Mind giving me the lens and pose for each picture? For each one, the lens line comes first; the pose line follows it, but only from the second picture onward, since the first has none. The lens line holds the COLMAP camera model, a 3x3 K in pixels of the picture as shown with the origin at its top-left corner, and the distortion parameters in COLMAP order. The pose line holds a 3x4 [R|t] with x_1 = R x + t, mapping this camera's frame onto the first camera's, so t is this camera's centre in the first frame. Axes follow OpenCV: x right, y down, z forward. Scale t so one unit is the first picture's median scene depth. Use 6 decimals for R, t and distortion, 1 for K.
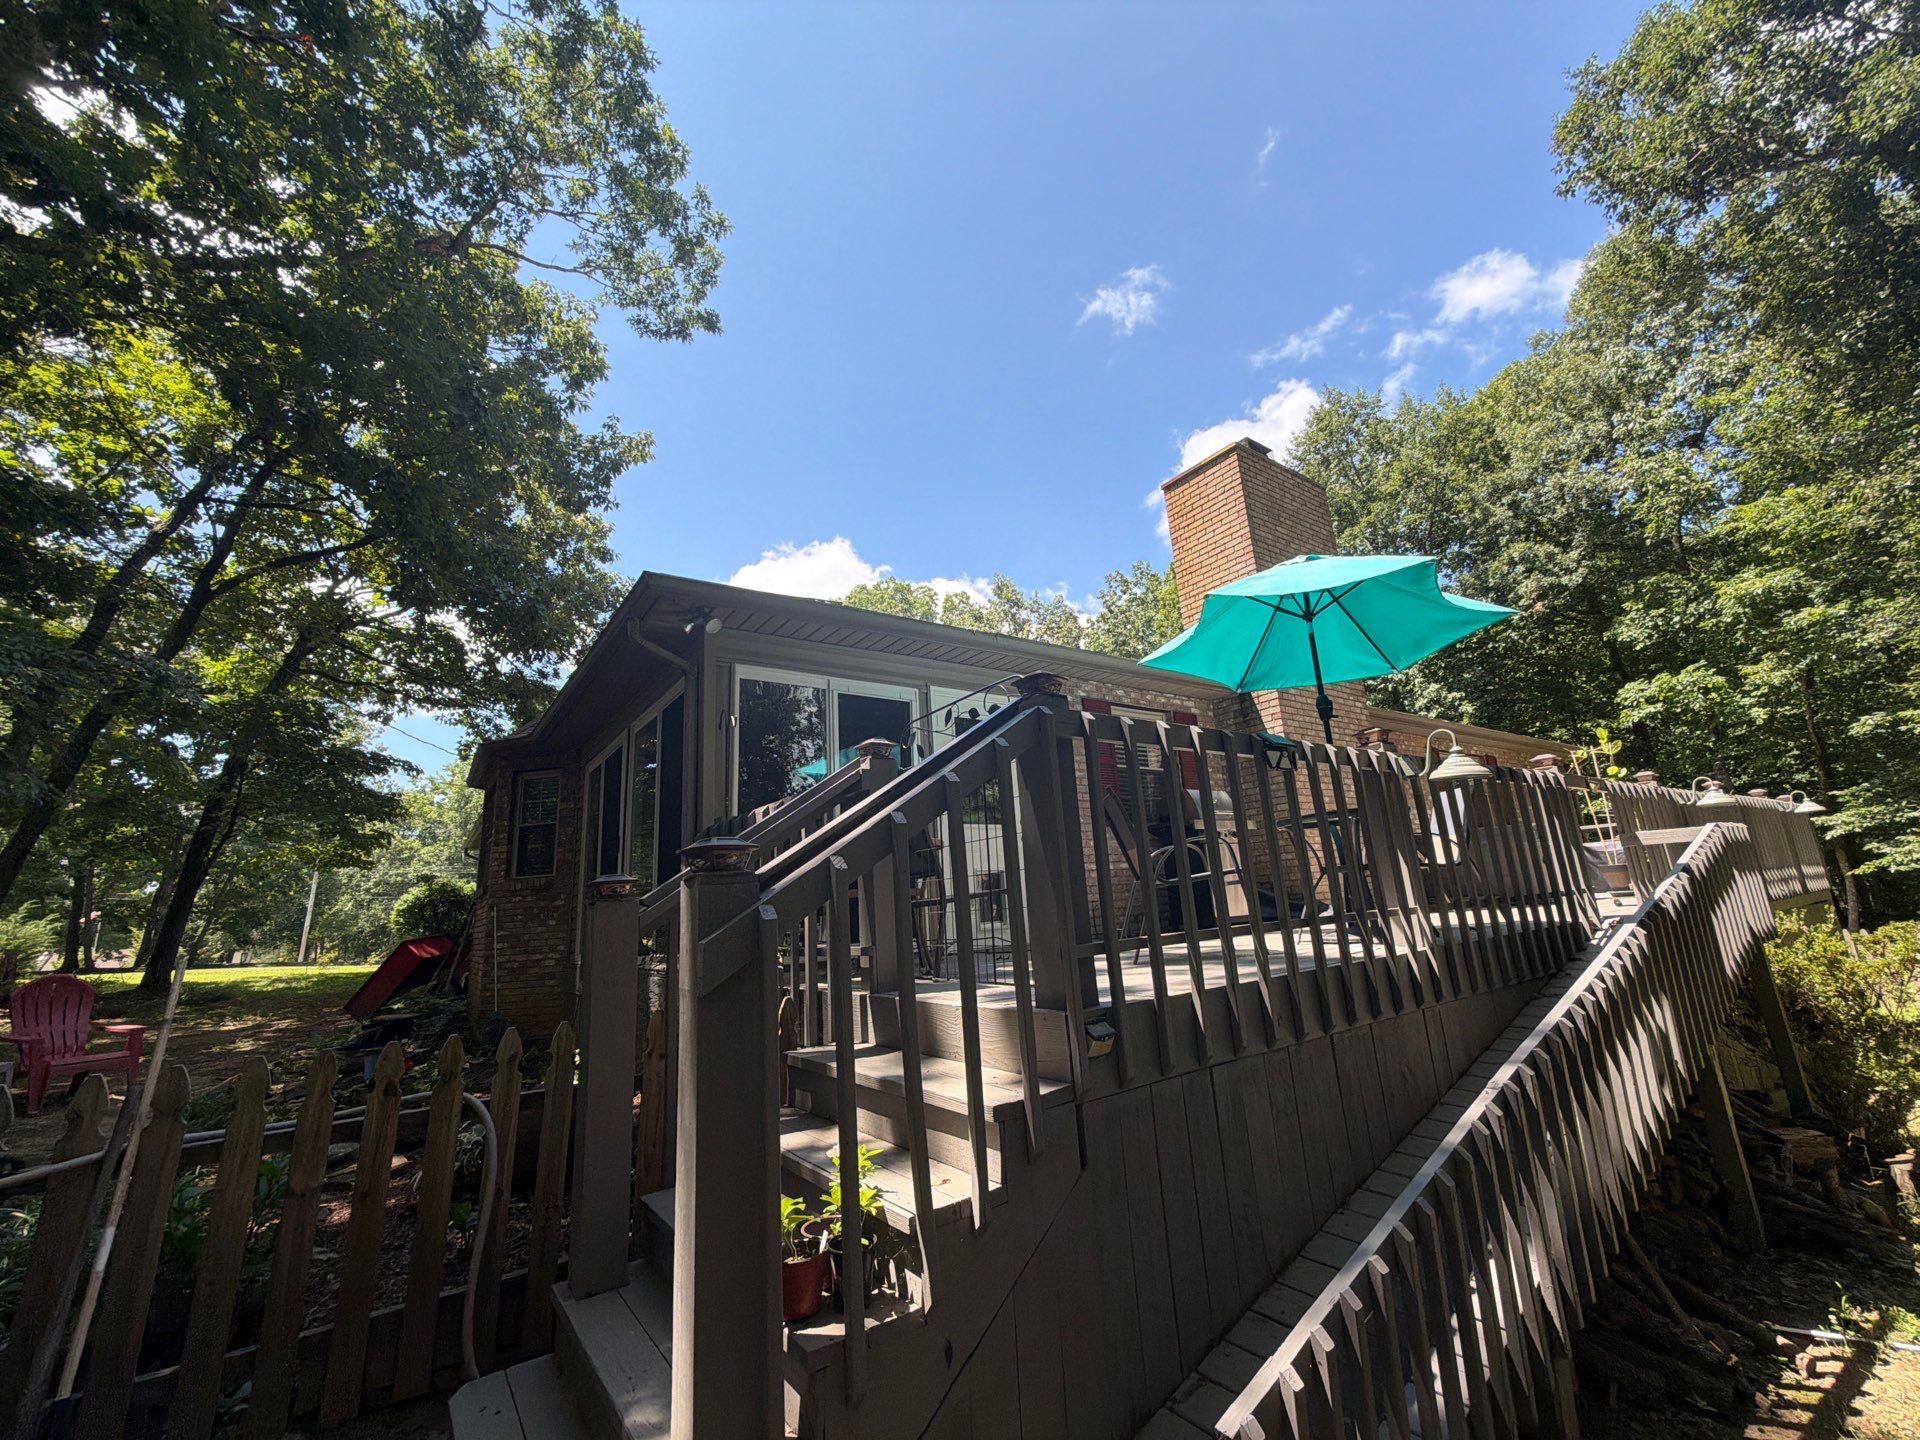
lens RADIAL K [[757.6, 0, 968.2], [0, 757.6, 731.4], [0, 0, 1]] dist [0.004345, 0.000278]
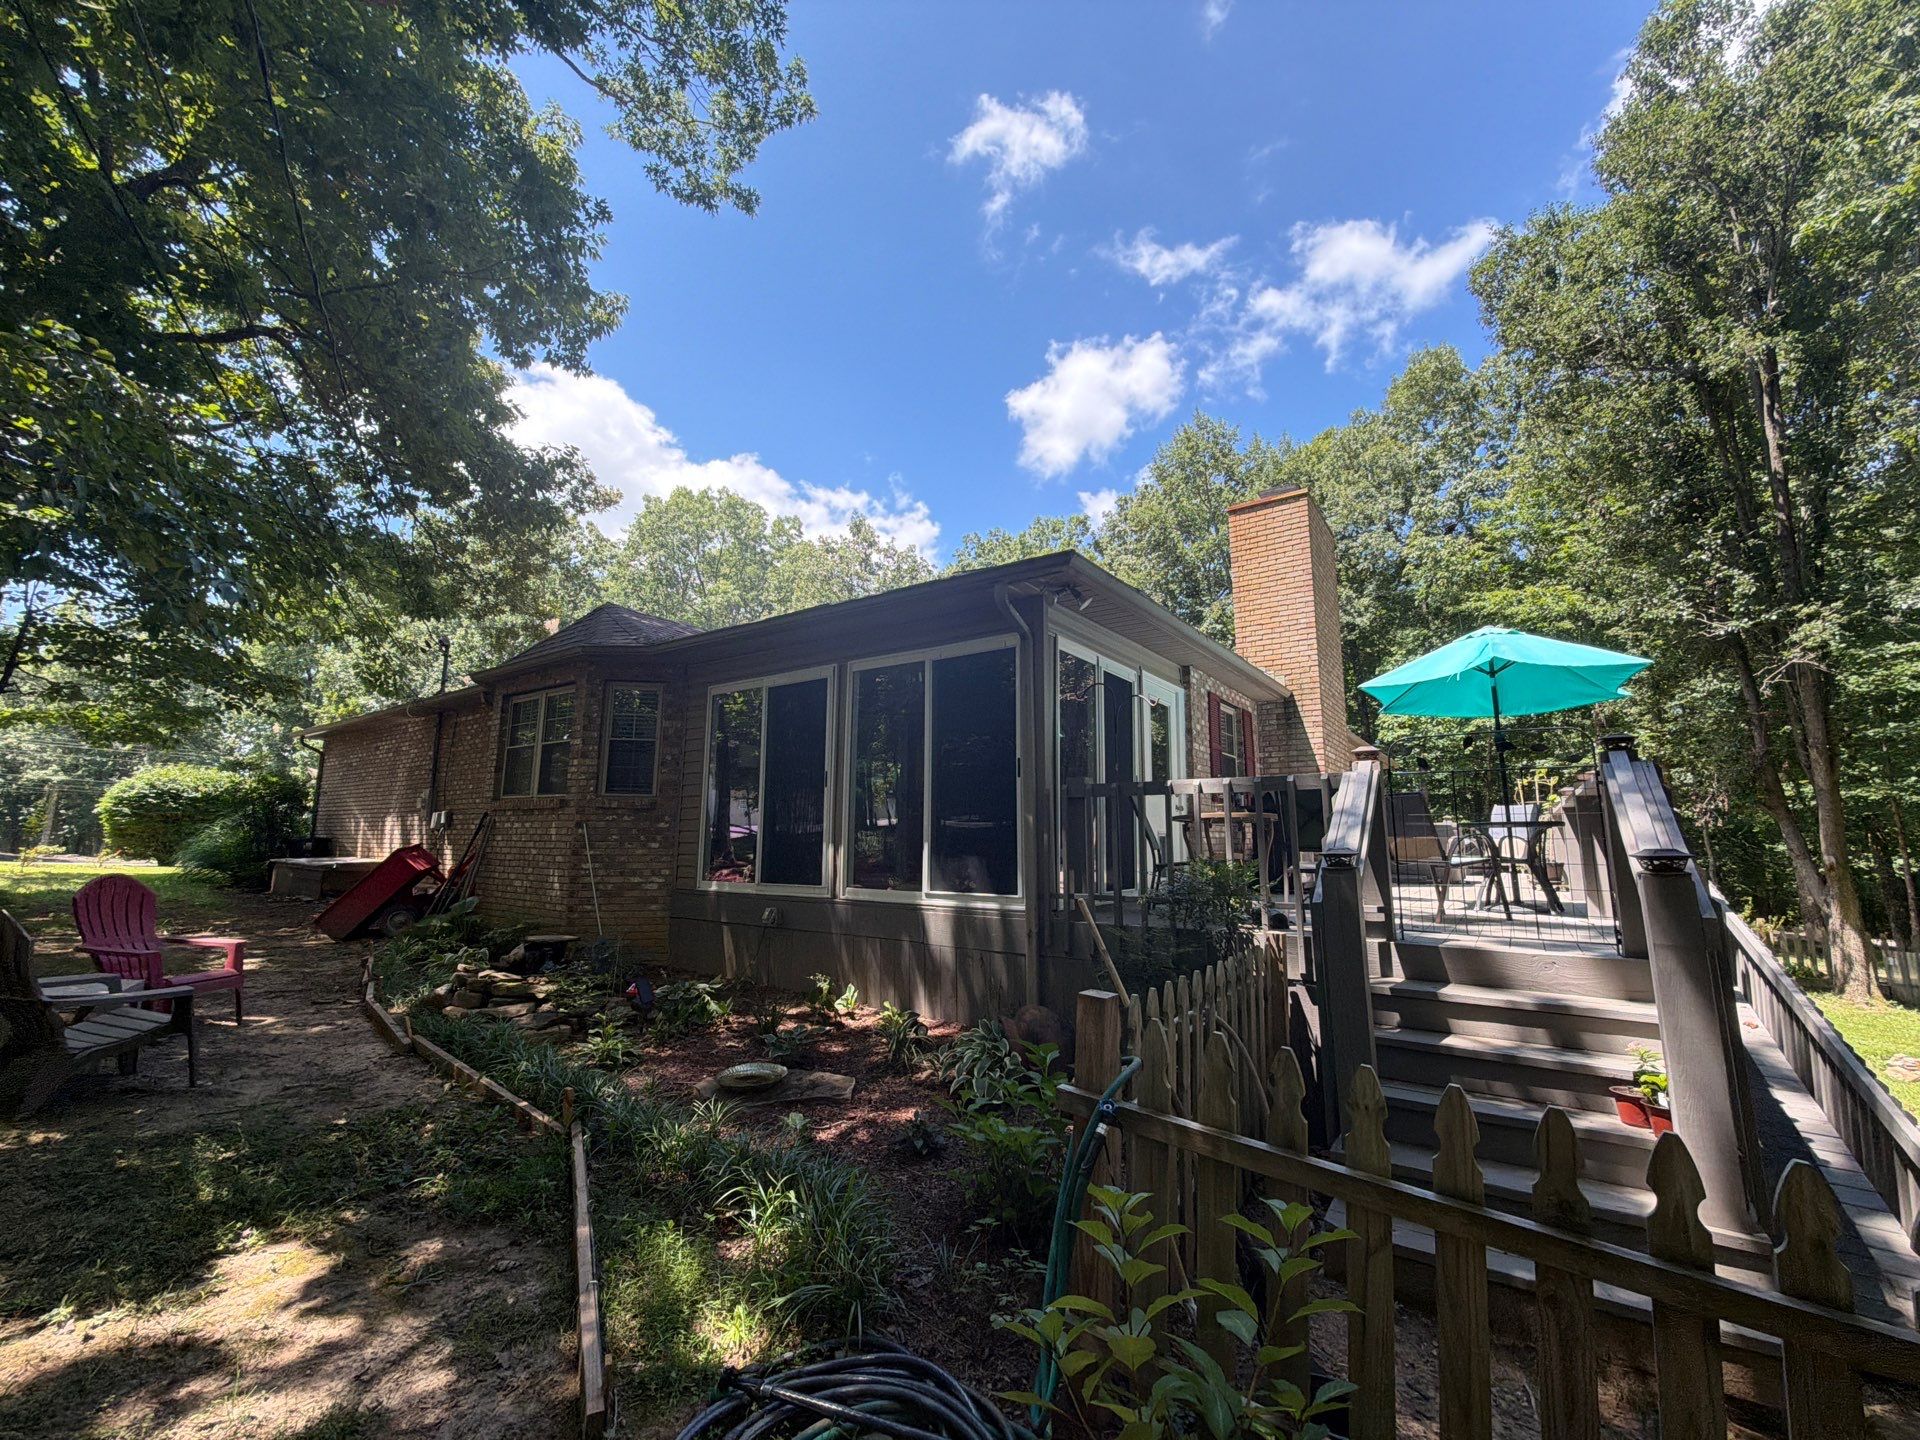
lens RADIAL K [[757.6, 0, 958.5], [0, 757.6, 731.6], [0, 0, 1]] dist [0.004345, 0.000278]
pose [[0.944287, 0.116041, 0.307987, -0.297188], [-0.139783, 0.988591, 0.056103, 0.002573], [-0.297963, -0.096029, 0.949735, -0.002375]]
